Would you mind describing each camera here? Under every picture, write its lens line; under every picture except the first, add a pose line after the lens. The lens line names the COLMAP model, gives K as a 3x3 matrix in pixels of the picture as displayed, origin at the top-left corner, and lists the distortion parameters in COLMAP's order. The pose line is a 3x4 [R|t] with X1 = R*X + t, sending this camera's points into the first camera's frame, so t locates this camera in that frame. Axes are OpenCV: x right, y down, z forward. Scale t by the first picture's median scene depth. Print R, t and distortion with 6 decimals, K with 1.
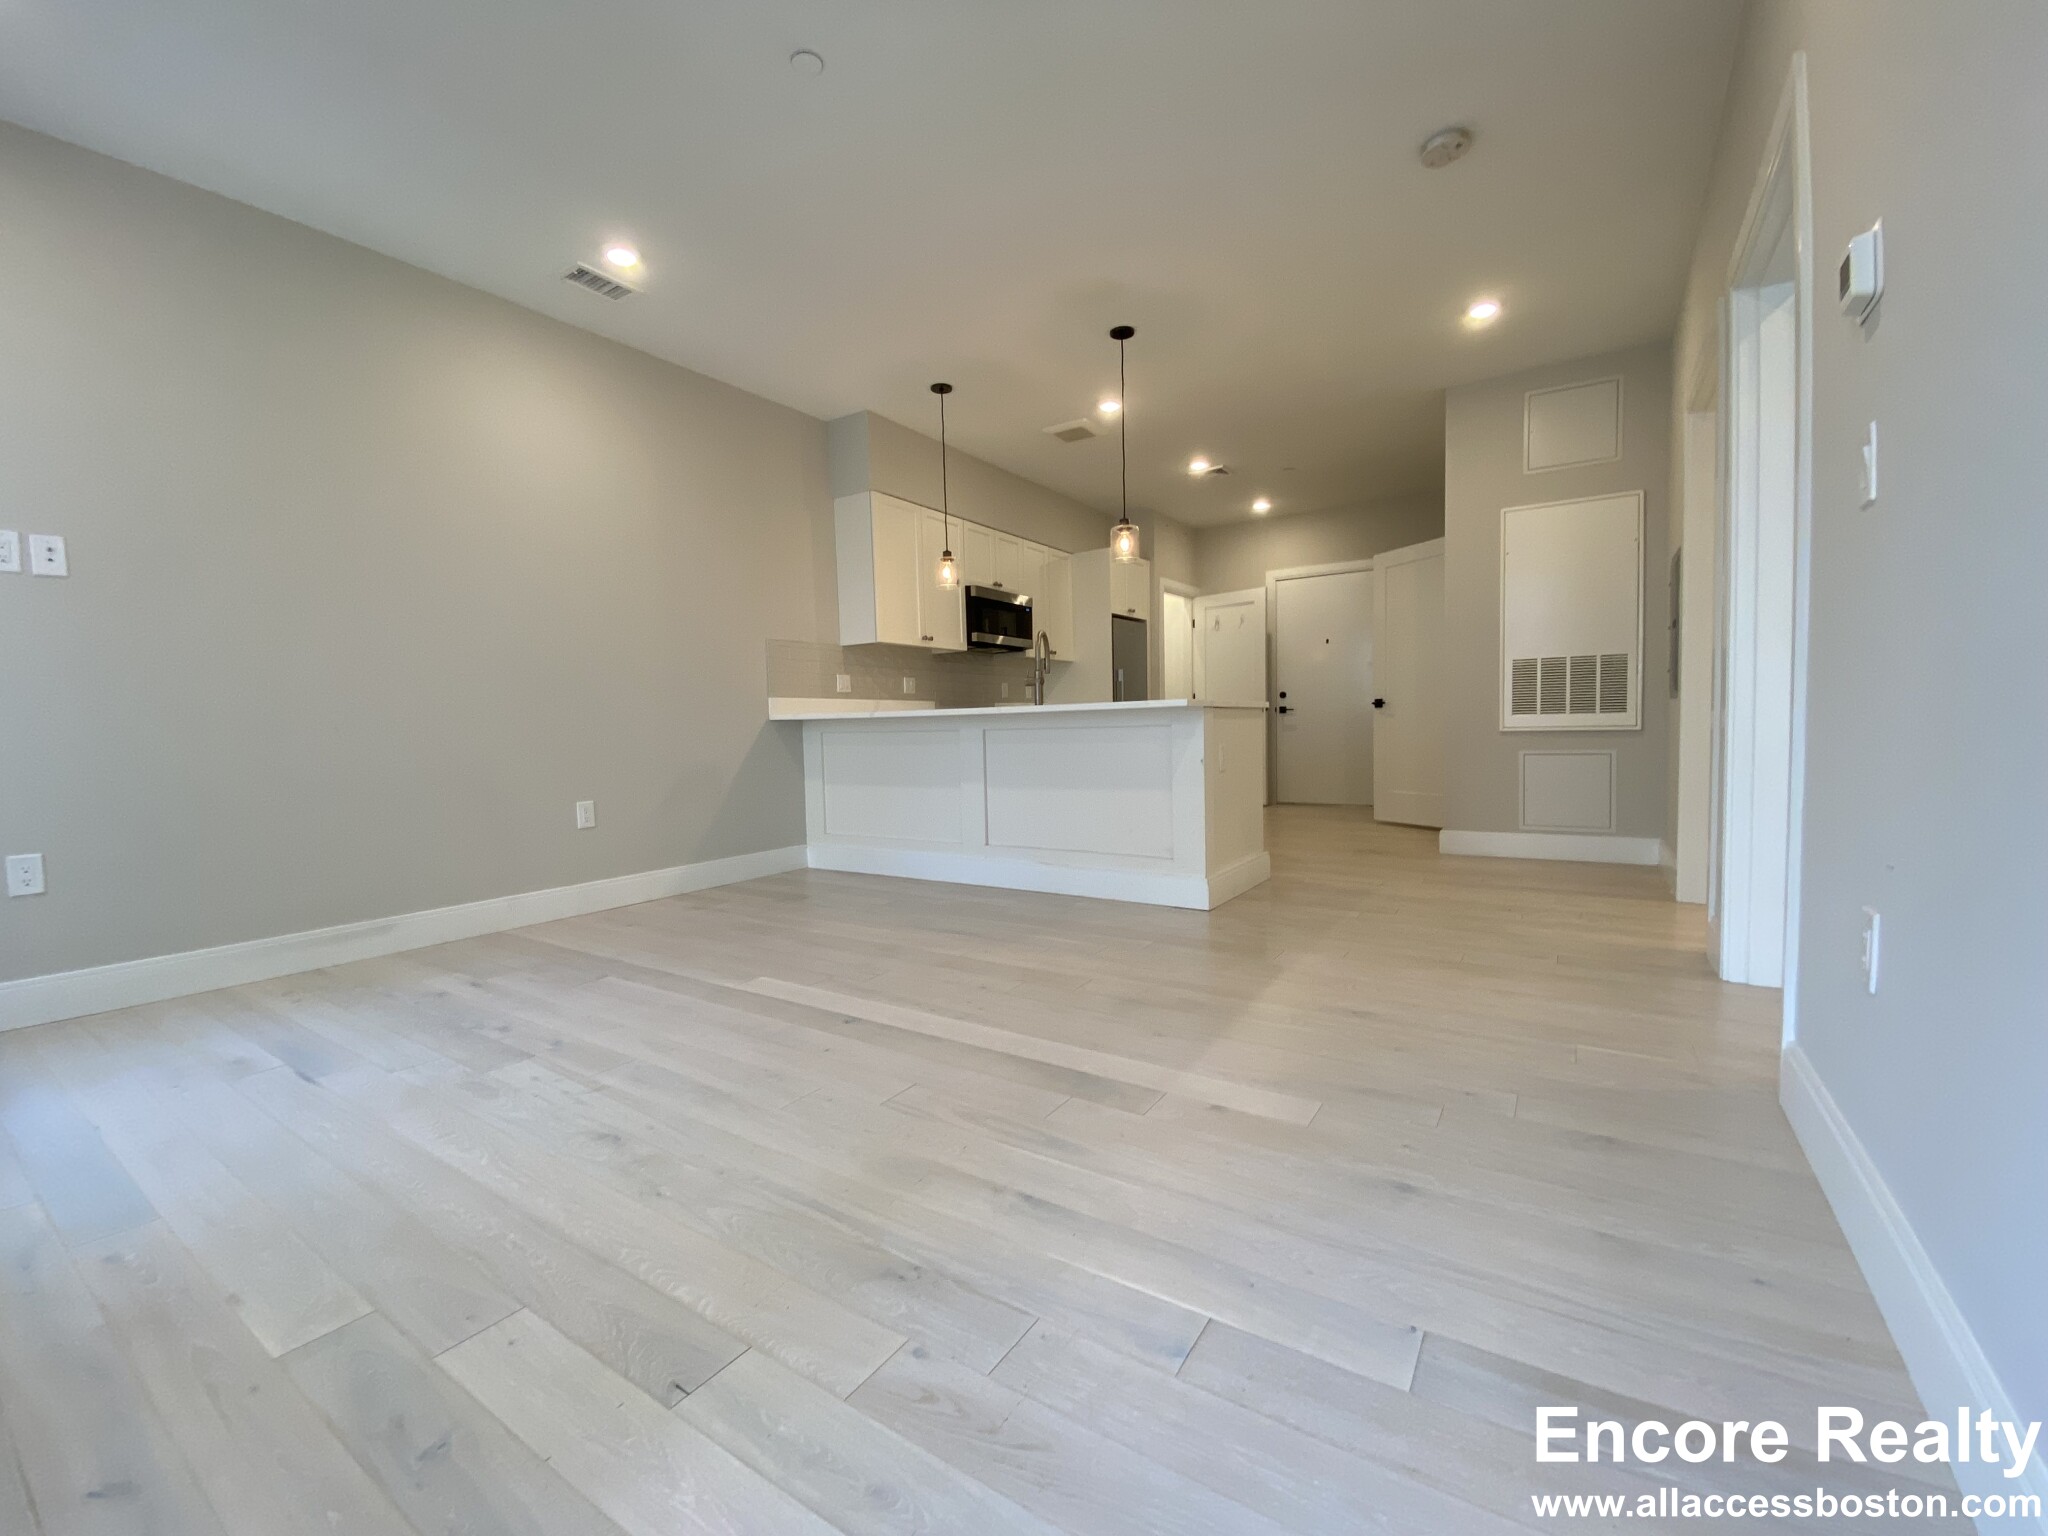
lens RADIAL K [[831.6, 0, 1014.5], [0, 831.6, 765.8], [0, 0, 1]] dist [0.026975, -0.019977]
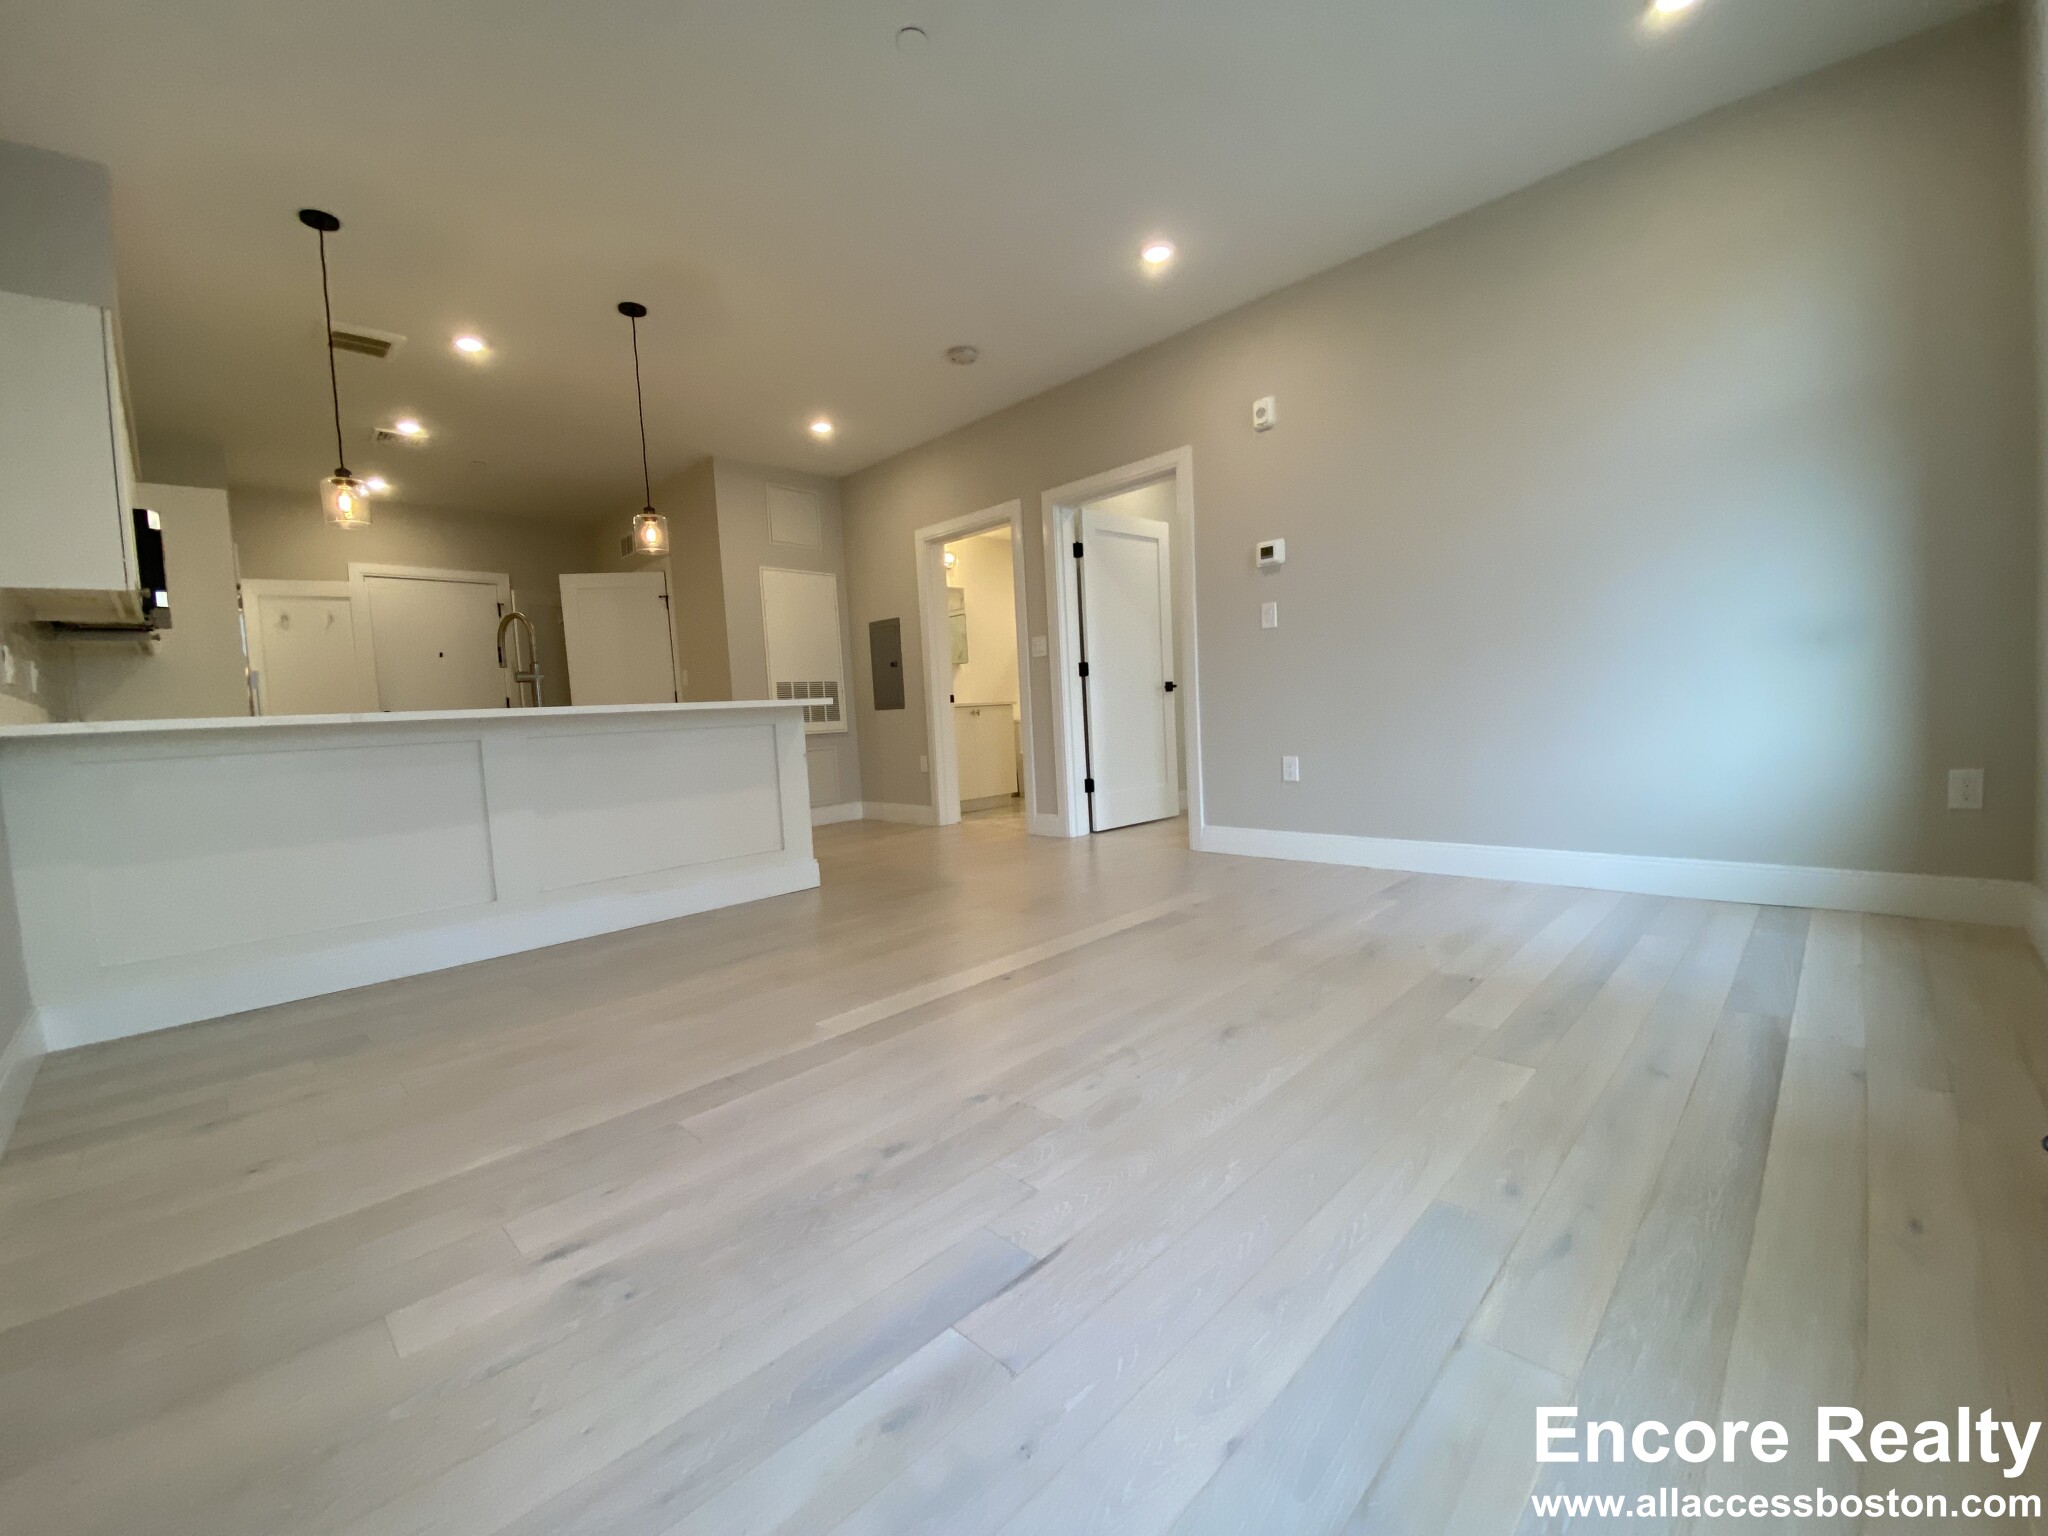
lens RADIAL K [[832.5, 0, 1008.5], [0, 832.5, 776.0], [0, 0, 1]] dist [0.015994, -0.000254]
pose [[0.190360, -0.058534, 0.979968, -1.069324], [0.099012, 0.994276, 0.040155, 0.006058], [-0.976709, 0.089385, 0.195065, 0.668486]]
